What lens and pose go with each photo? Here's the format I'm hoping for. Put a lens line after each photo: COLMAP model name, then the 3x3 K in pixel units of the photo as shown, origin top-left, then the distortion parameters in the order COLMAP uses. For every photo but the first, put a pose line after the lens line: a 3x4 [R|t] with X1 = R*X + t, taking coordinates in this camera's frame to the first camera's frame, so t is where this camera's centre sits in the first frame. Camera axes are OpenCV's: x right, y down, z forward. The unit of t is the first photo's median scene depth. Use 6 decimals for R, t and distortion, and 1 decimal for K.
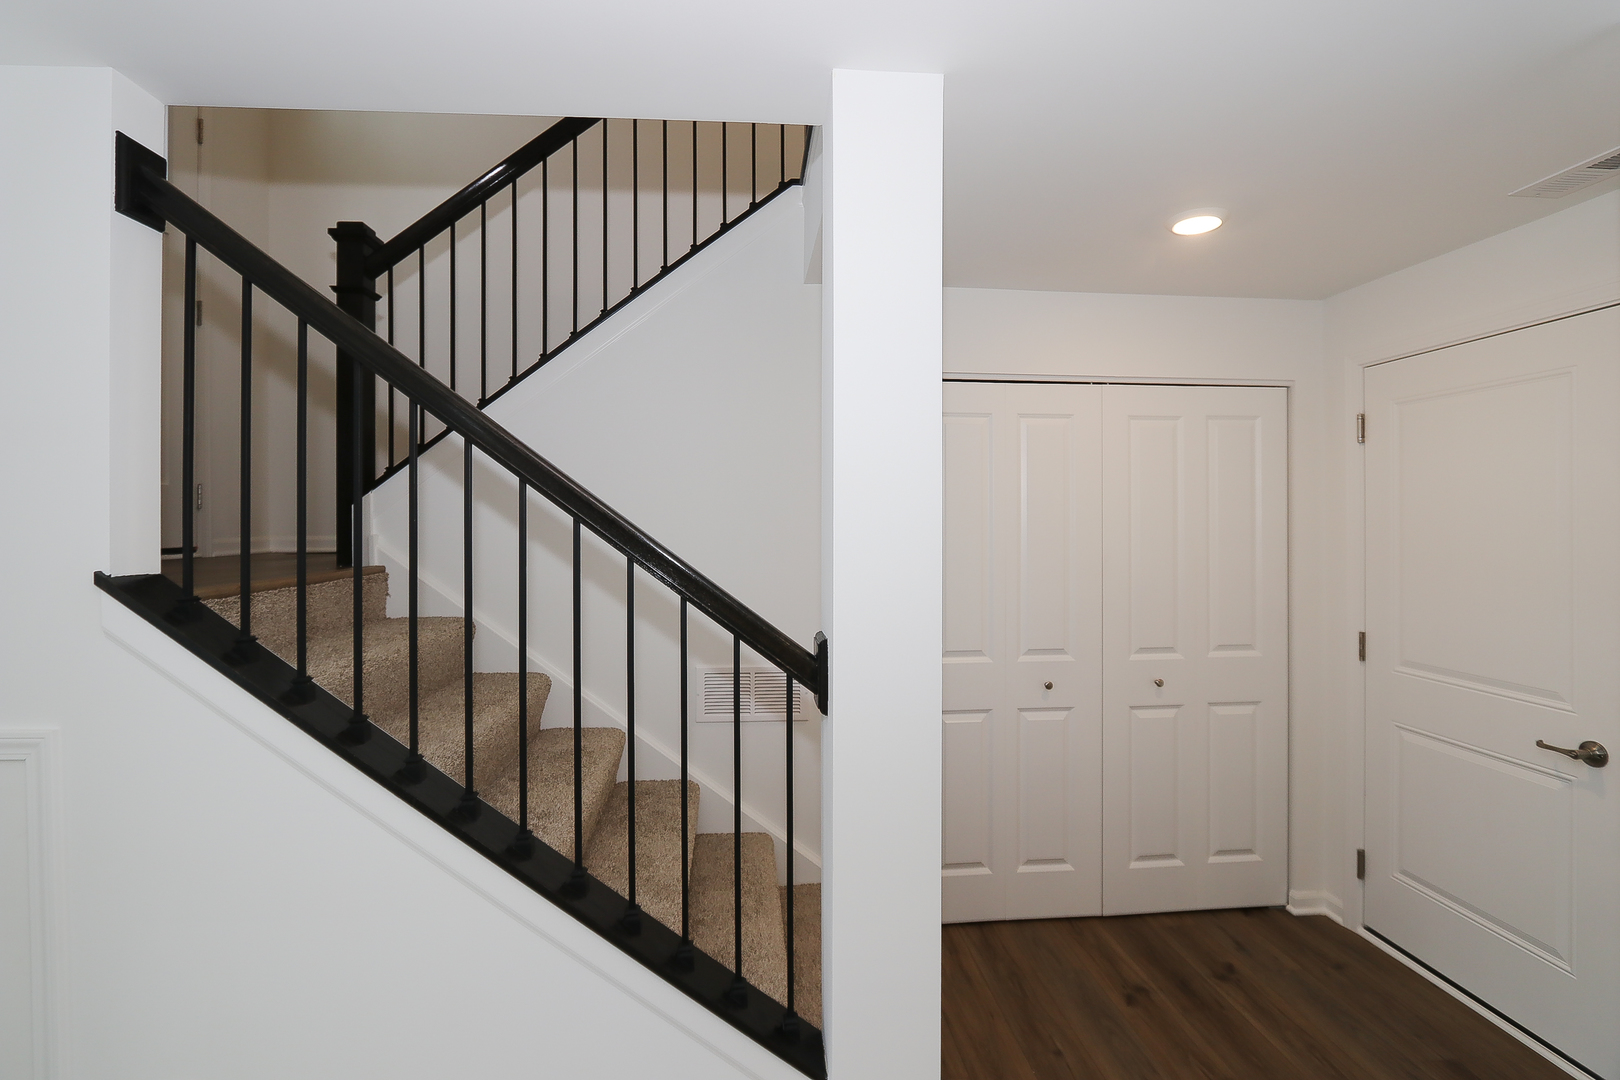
lens RADIAL K [[766.5, 0, 812.0], [0, 766.5, 532.7], [0, 0, 1]] dist [-0.009069, -0.000194]
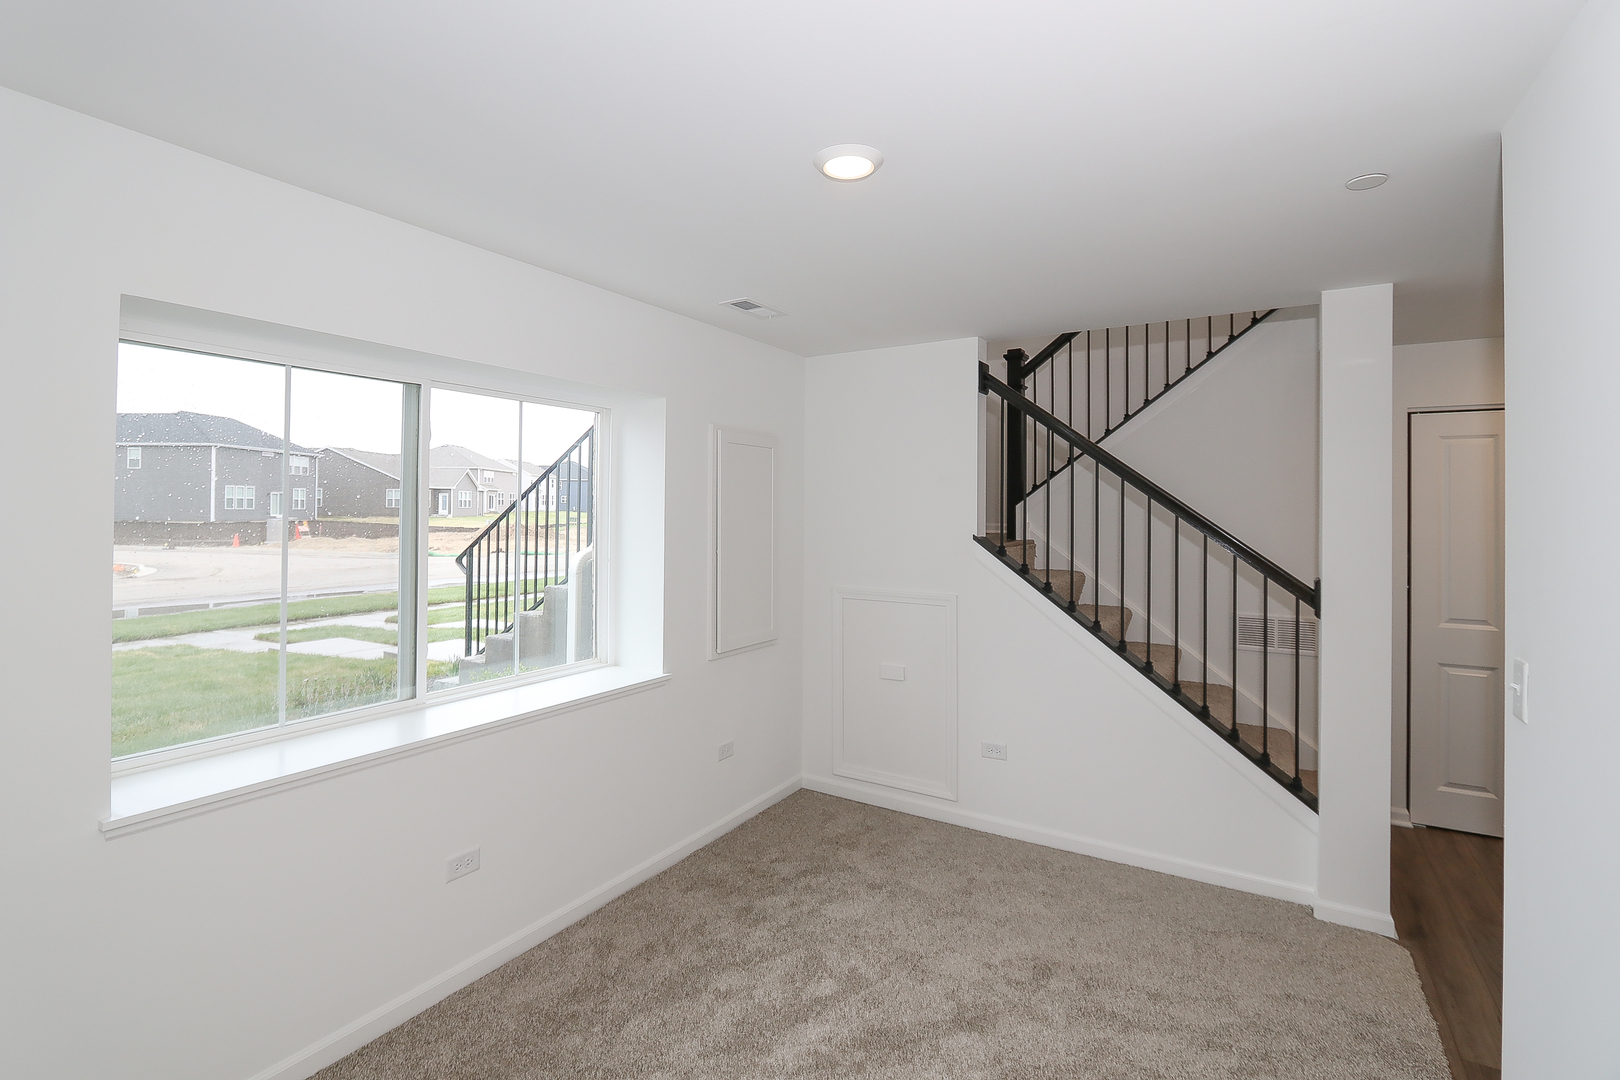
lens RADIAL K [[766.5, 0, 797.0], [0, 766.5, 515.1], [0, 0, 1]] dist [-0.009069, -0.000194]
pose [[0.807487, 0.006691, -0.589848, 0.080220], [-0.015820, 0.999822, -0.010316, 0.015897], [0.589674, 0.017661, 0.807448, -1.212772]]
